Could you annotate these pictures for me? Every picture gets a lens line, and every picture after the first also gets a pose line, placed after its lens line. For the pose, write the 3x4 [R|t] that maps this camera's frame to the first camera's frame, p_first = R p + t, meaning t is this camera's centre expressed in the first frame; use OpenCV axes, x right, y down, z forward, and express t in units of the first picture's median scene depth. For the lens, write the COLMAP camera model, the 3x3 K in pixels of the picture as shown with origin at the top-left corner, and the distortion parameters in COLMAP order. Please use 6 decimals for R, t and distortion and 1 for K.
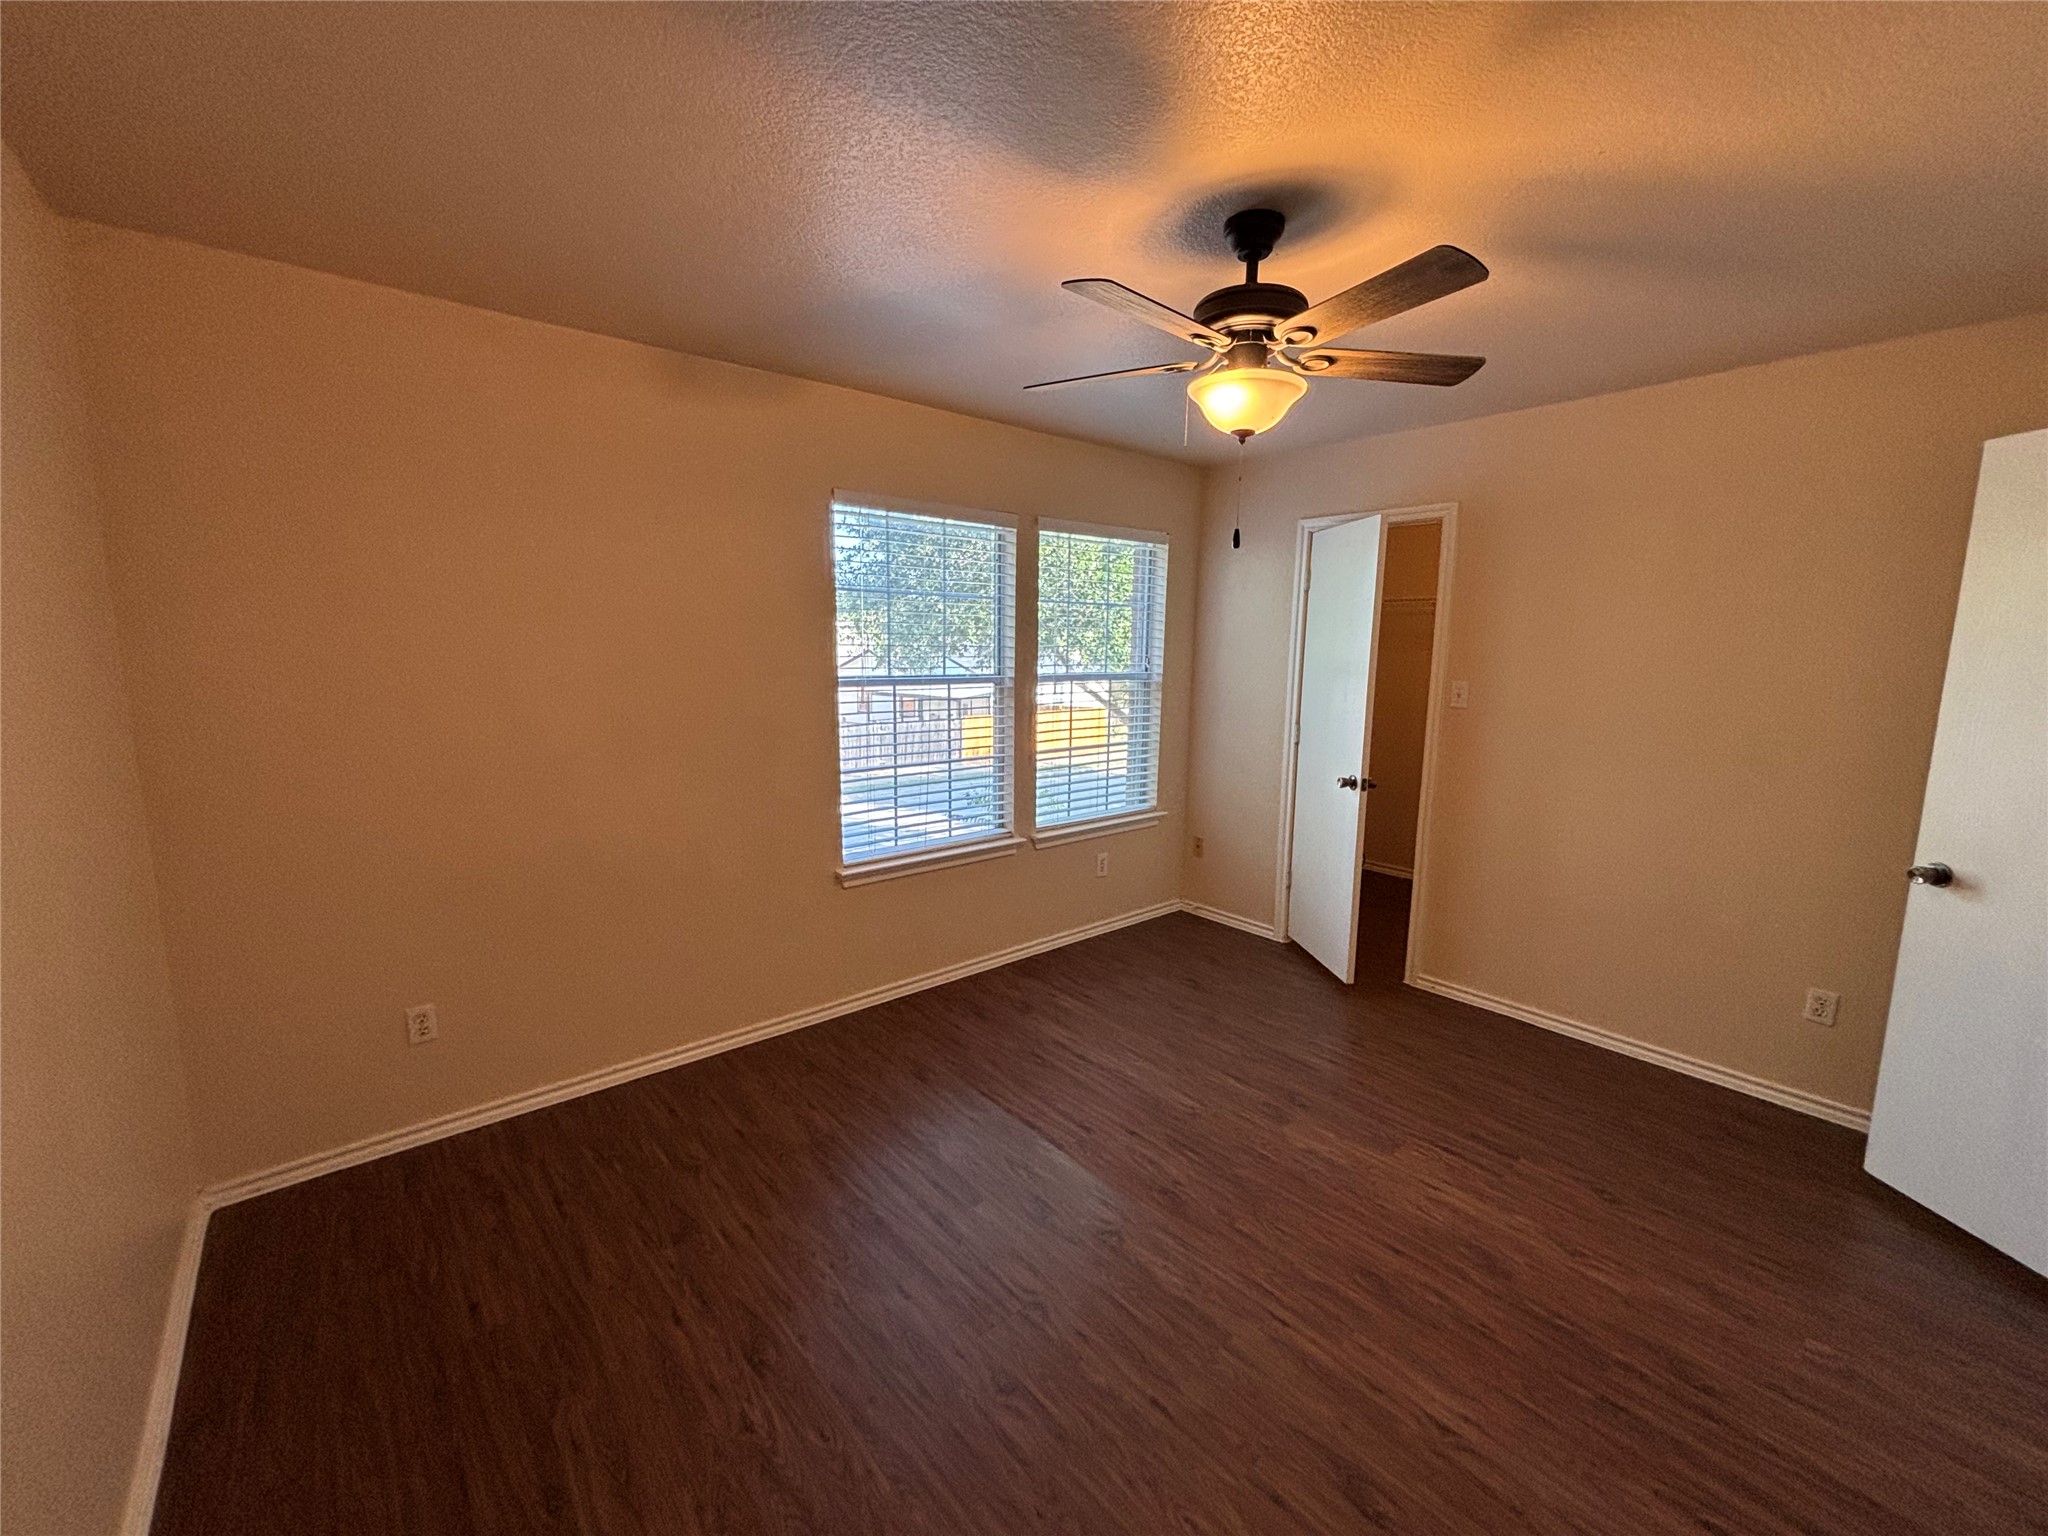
lens RADIAL K [[818.0, 0, 1024.0], [0, 818.0, 768.0], [0, 0, 1]] dist [-0.001349, -0.000079]
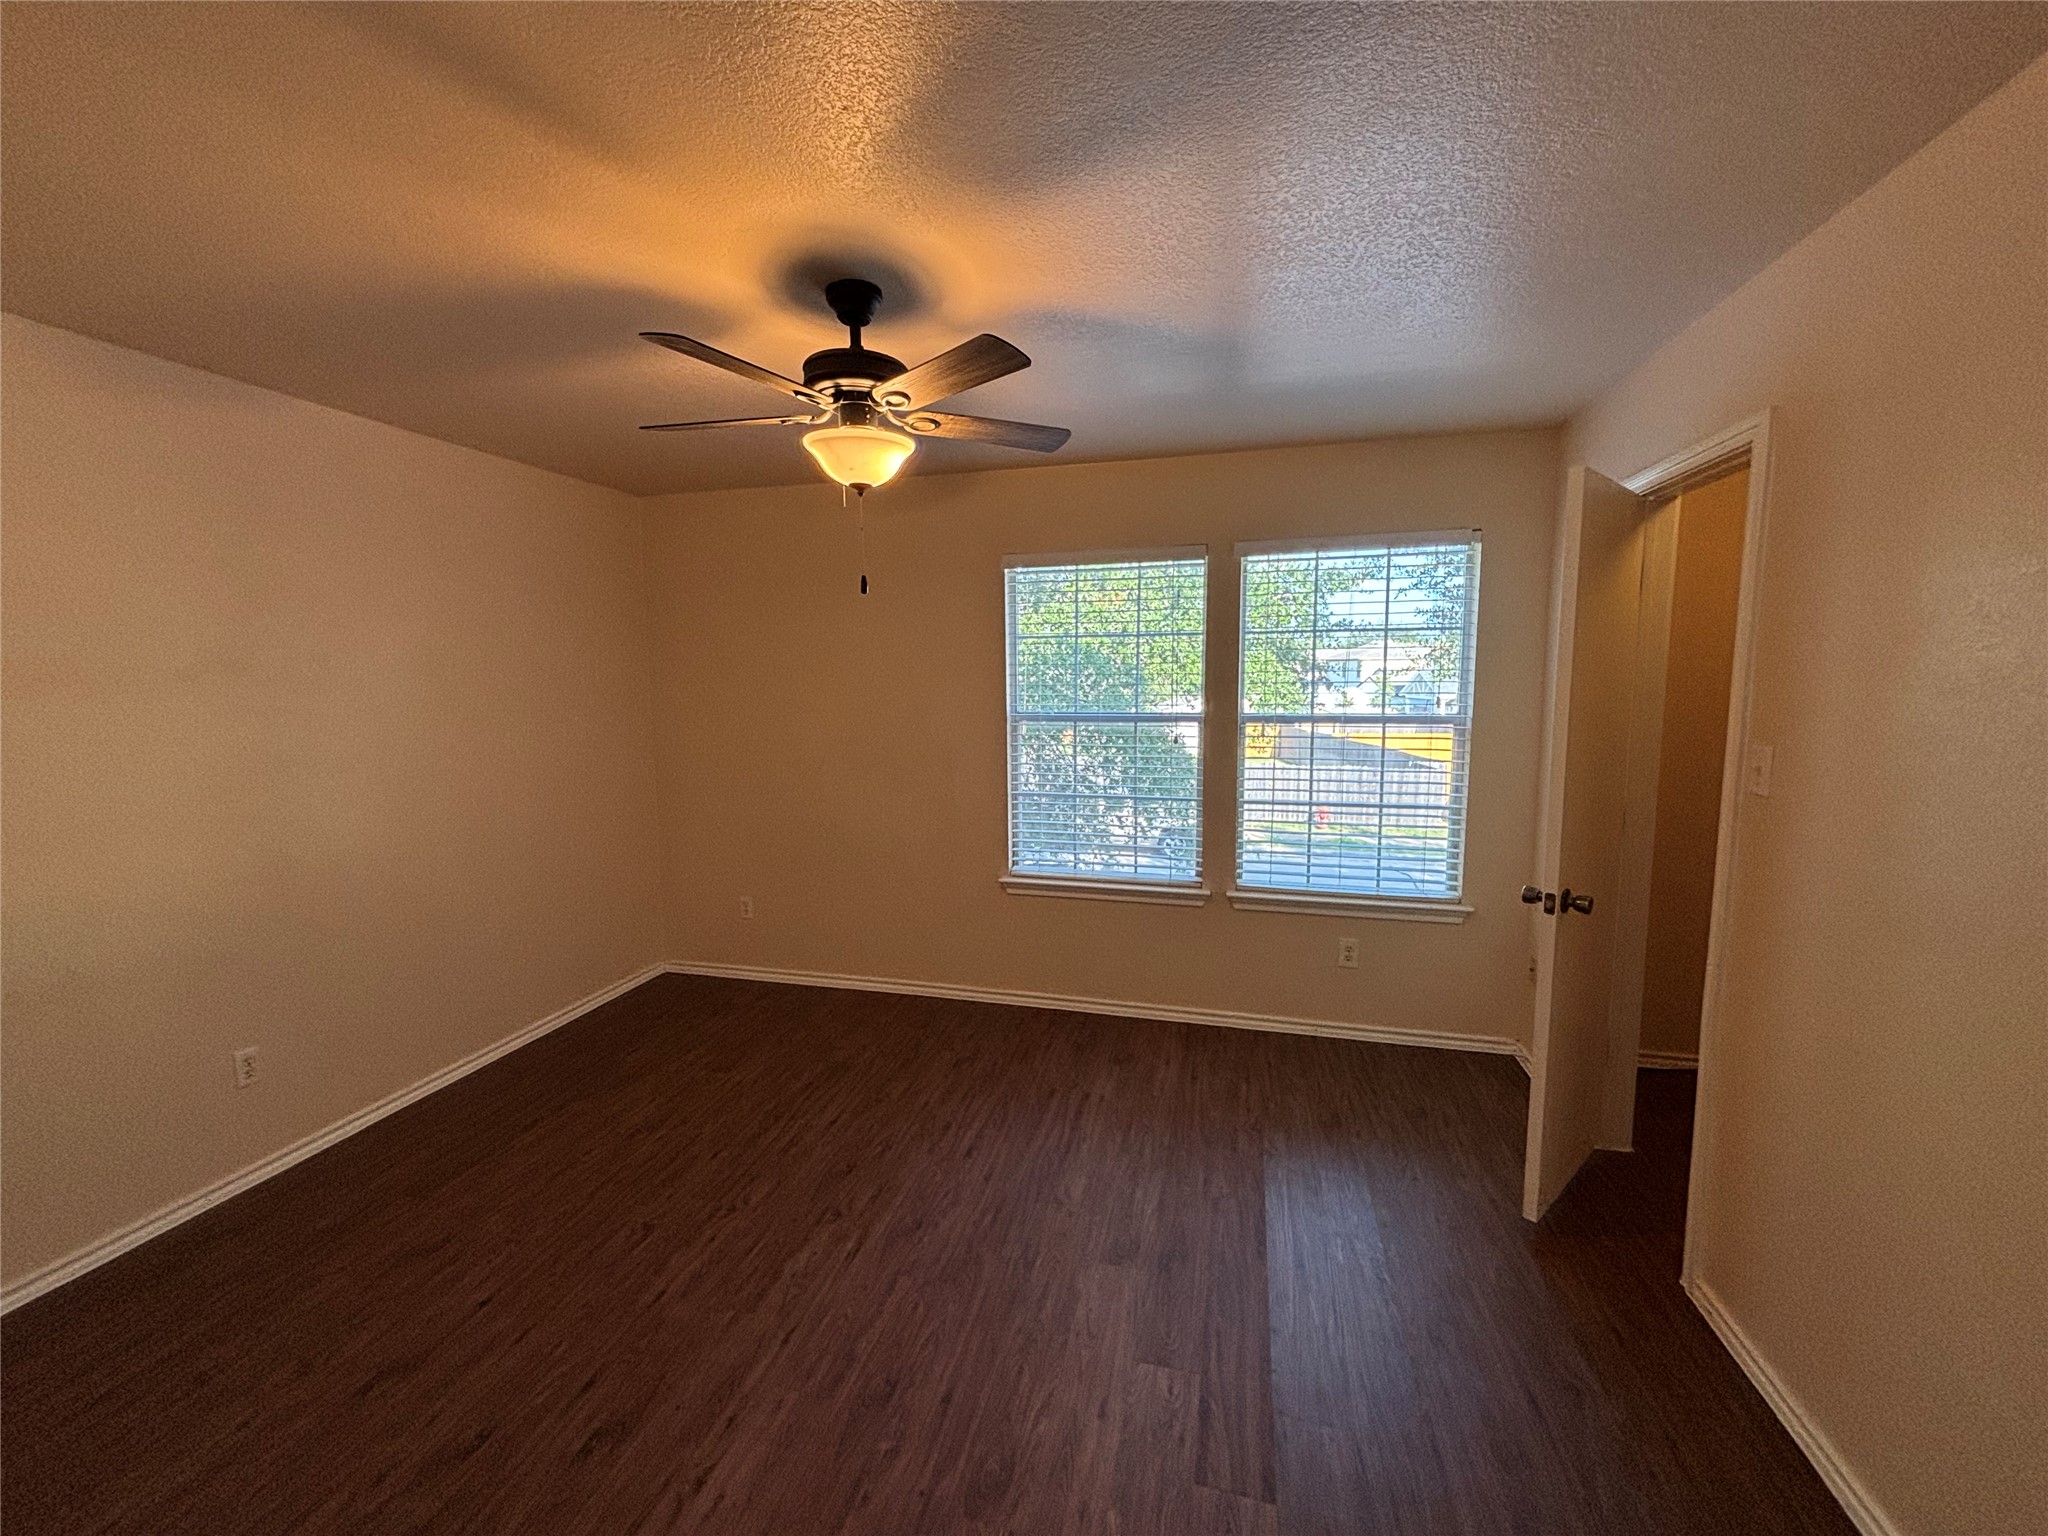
lens RADIAL K [[832.3, 0, 1024.0], [0, 832.3, 768.0], [0, 0, 1]] dist [0.018453, 0.000124]
pose [[0.567914, 0.074122, -0.819744, 0.751530], [-0.105603, 0.994267, 0.016741, -0.054492], [0.816286, 0.077060, 0.572485, 0.331448]]
